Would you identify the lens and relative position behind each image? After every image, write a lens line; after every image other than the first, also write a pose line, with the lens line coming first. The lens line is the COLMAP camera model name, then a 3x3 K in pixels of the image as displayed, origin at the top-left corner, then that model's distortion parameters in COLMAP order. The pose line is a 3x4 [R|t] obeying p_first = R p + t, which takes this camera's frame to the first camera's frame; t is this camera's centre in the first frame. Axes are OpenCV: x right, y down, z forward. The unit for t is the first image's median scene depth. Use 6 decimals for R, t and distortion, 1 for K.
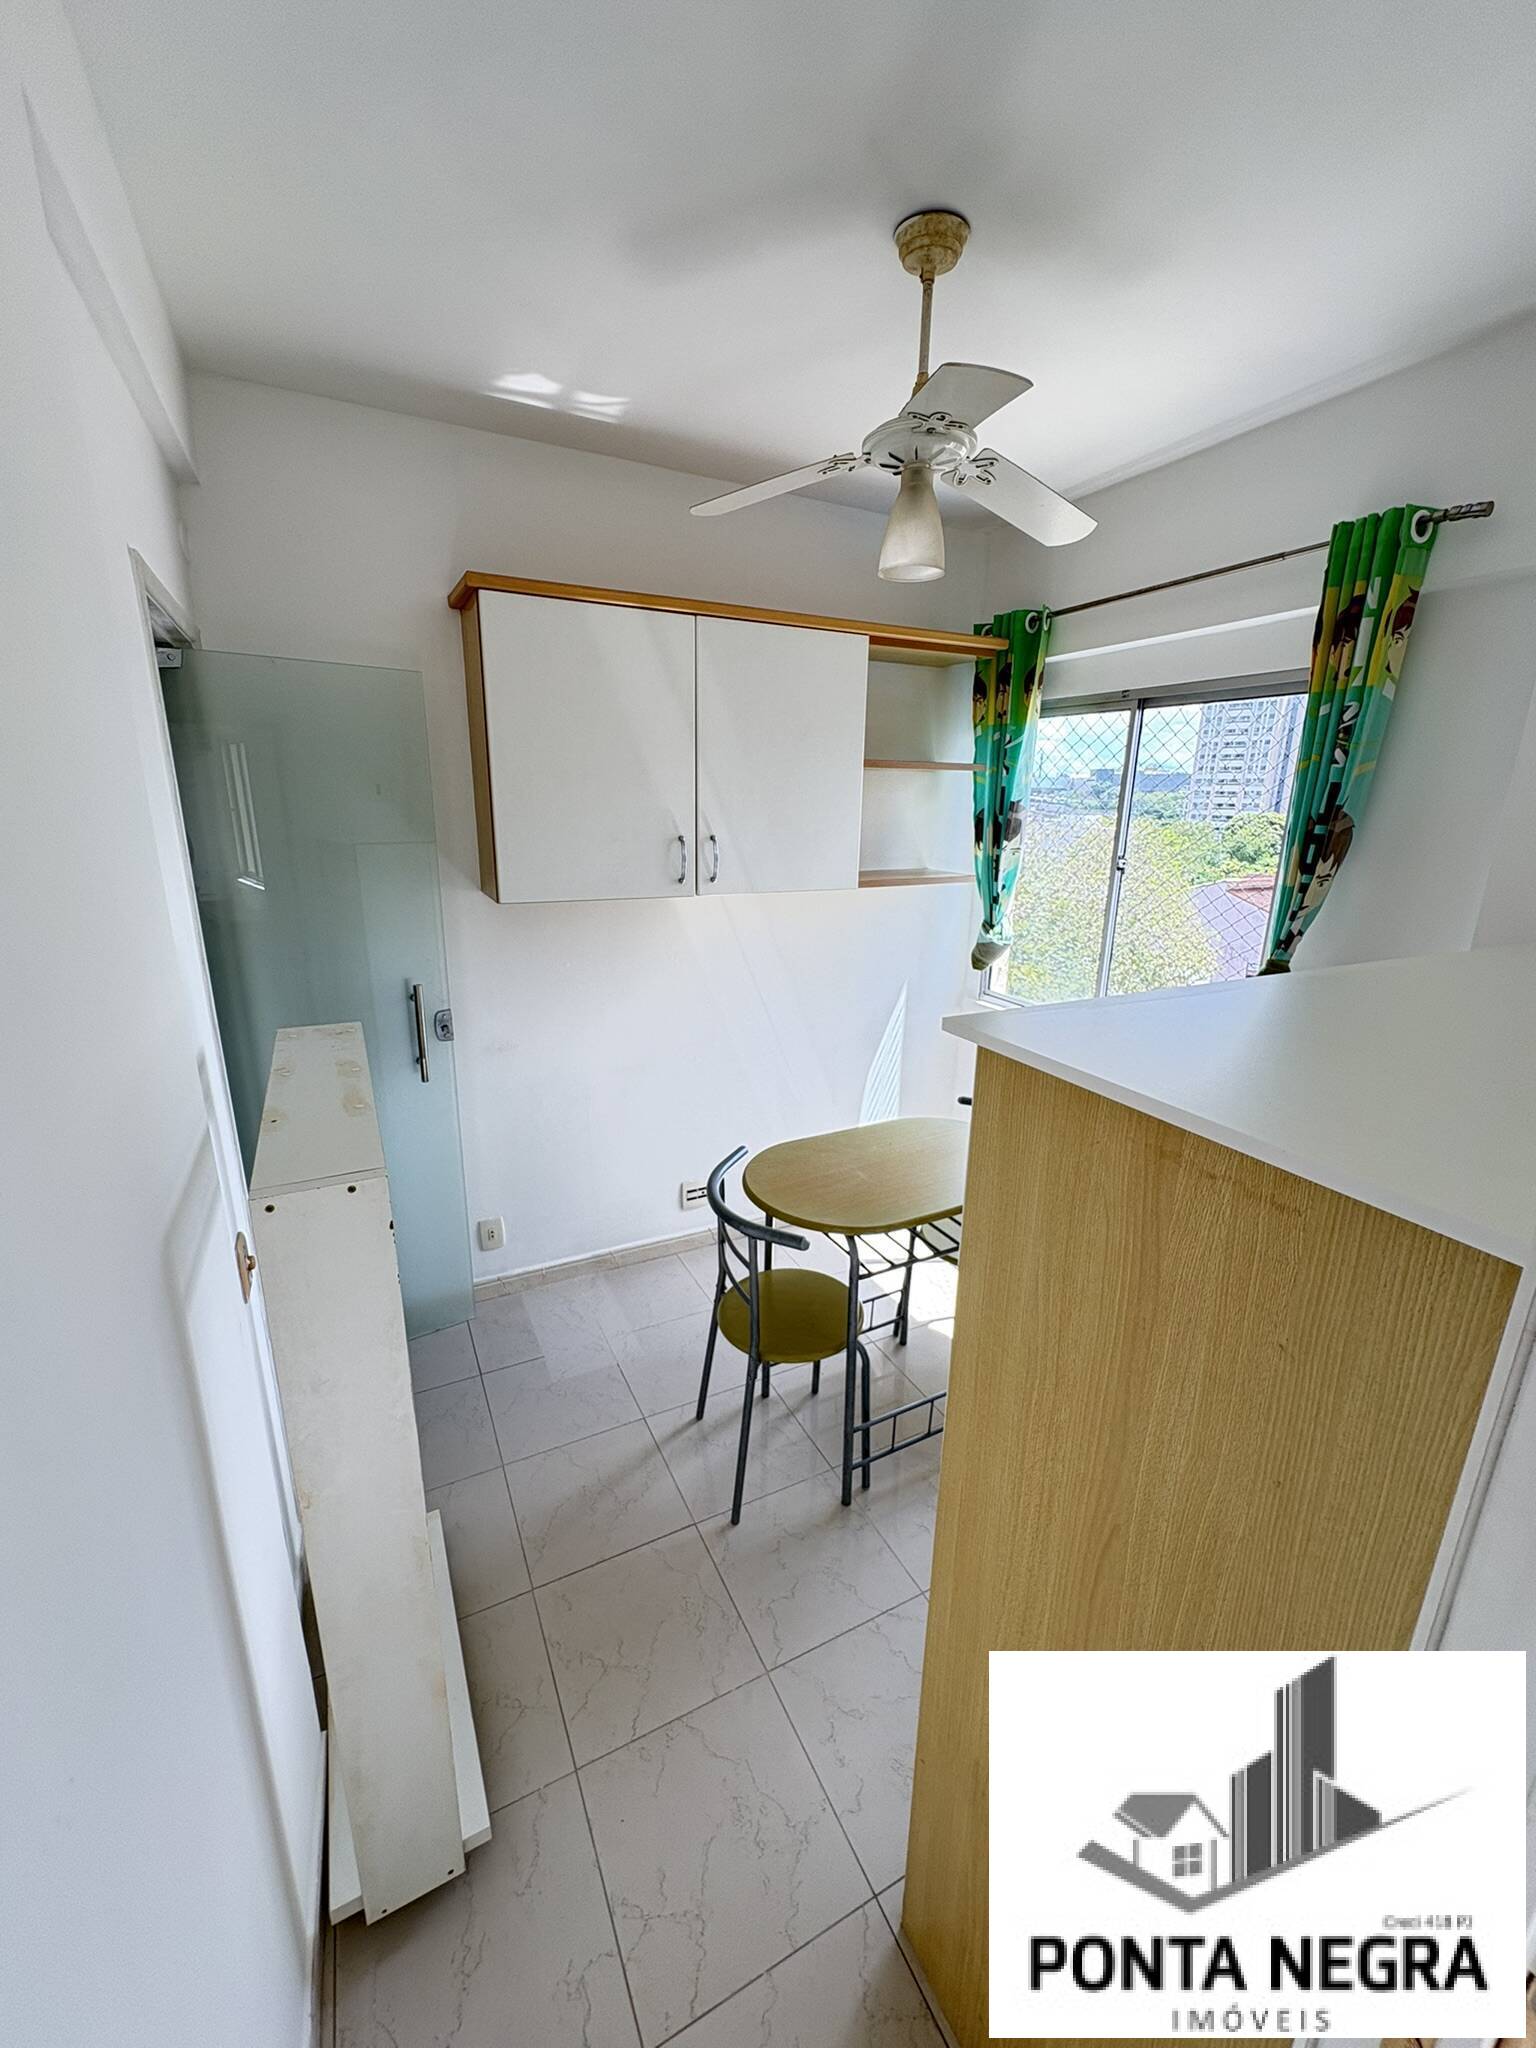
lens RADIAL K [[819.7, 0, 762.2], [0, 819.7, 1019.0], [0, 0, 1]] dist [-0.000599, 0.000930]
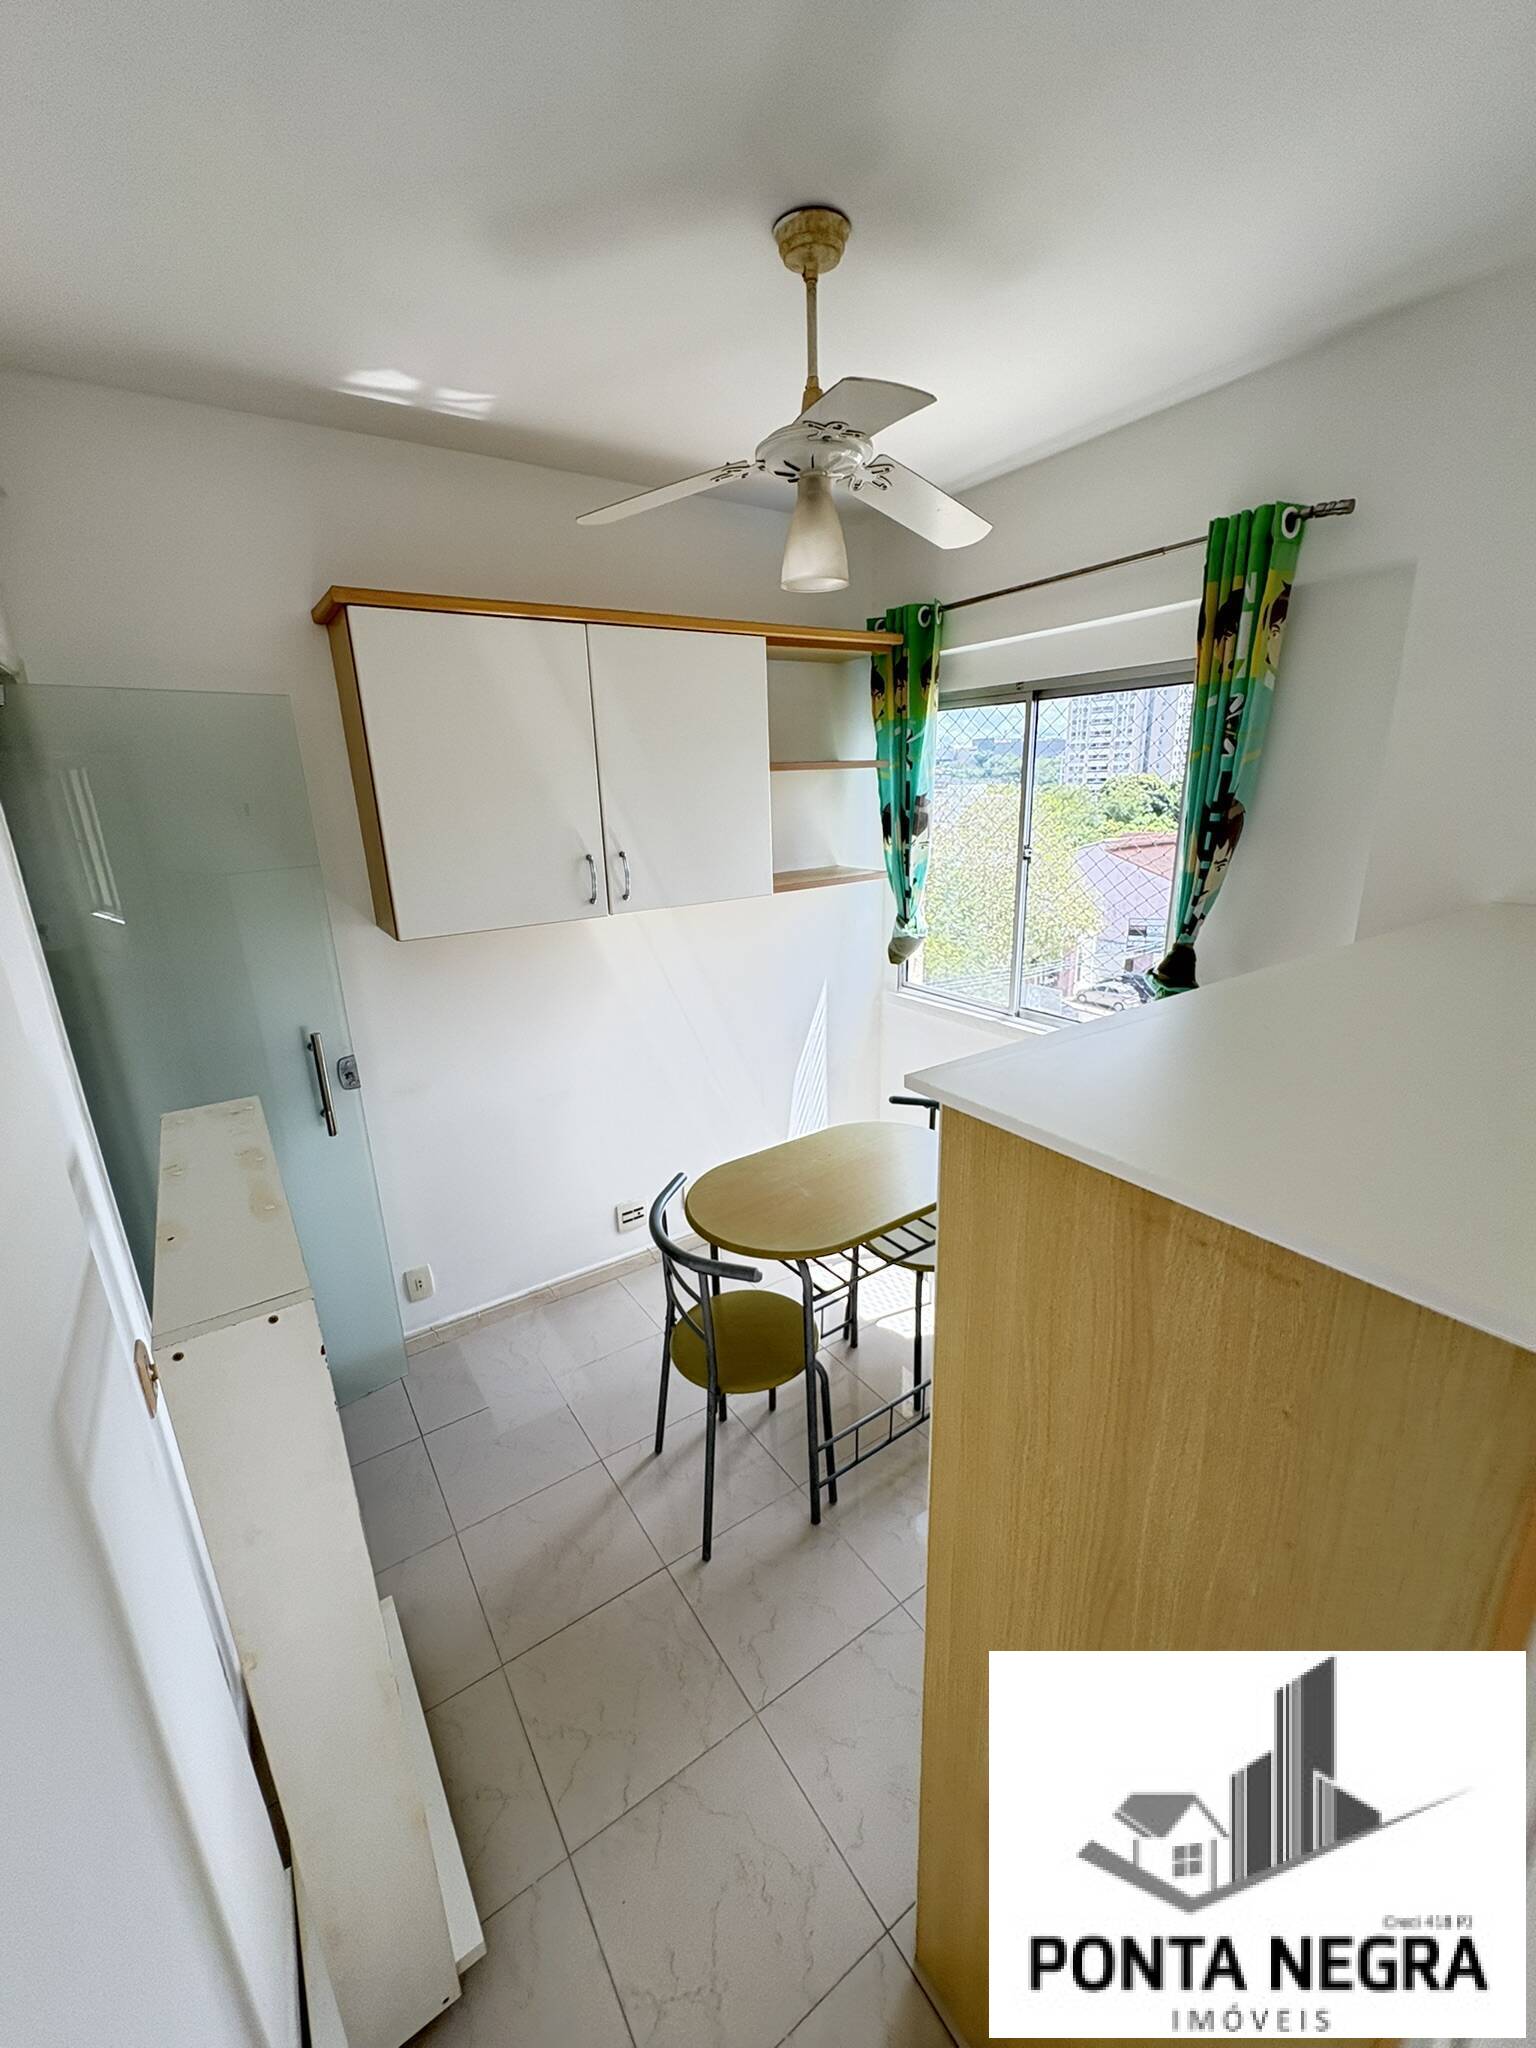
lens RADIAL K [[819.7, 0, 762.1], [0, 819.7, 1020.0], [0, 0, 1]] dist [-0.000599, 0.000930]
pose [[0.991050, -0.080328, 0.106621, -0.019609], [0.078221, 0.996652, 0.023800, -0.045982], [-0.108176, -0.015247, 0.994015, 0.027549]]
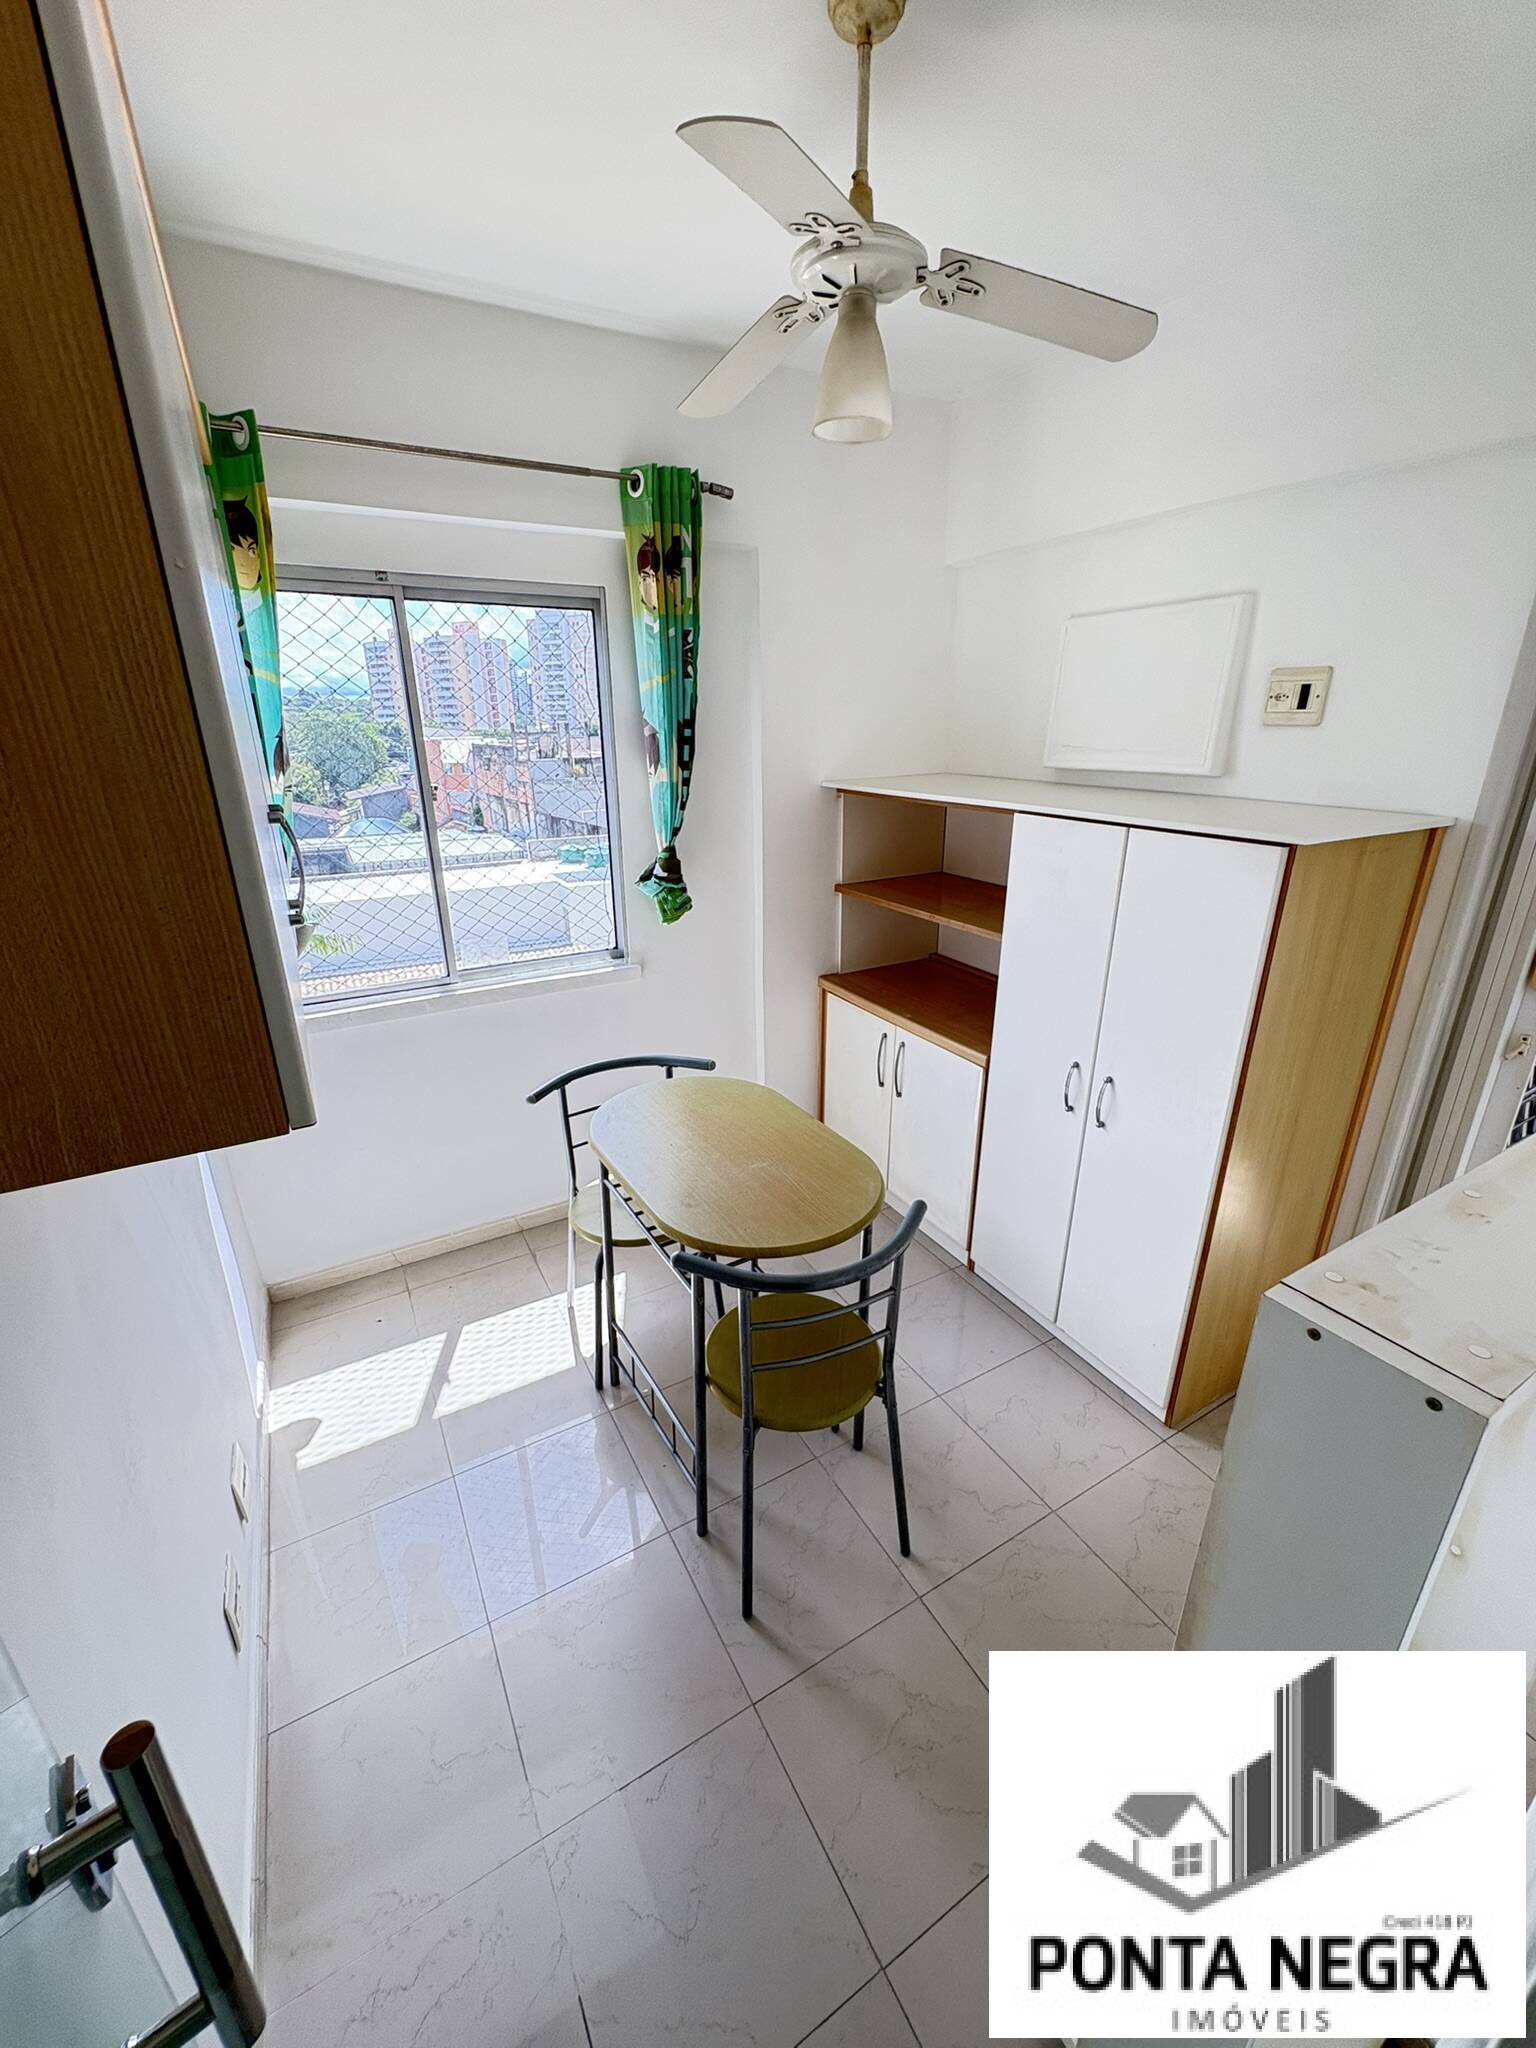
lens RADIAL K [[819.7, 0, 766.3], [0, 819.7, 1018.9], [0, 0, 1]] dist [-0.000599, 0.000930]
pose [[-0.055050, -0.360471, 0.931144, -0.661727], [0.268533, 0.892855, 0.361524, -0.269847], [-0.961696, 0.269945, 0.047646, 0.976831]]
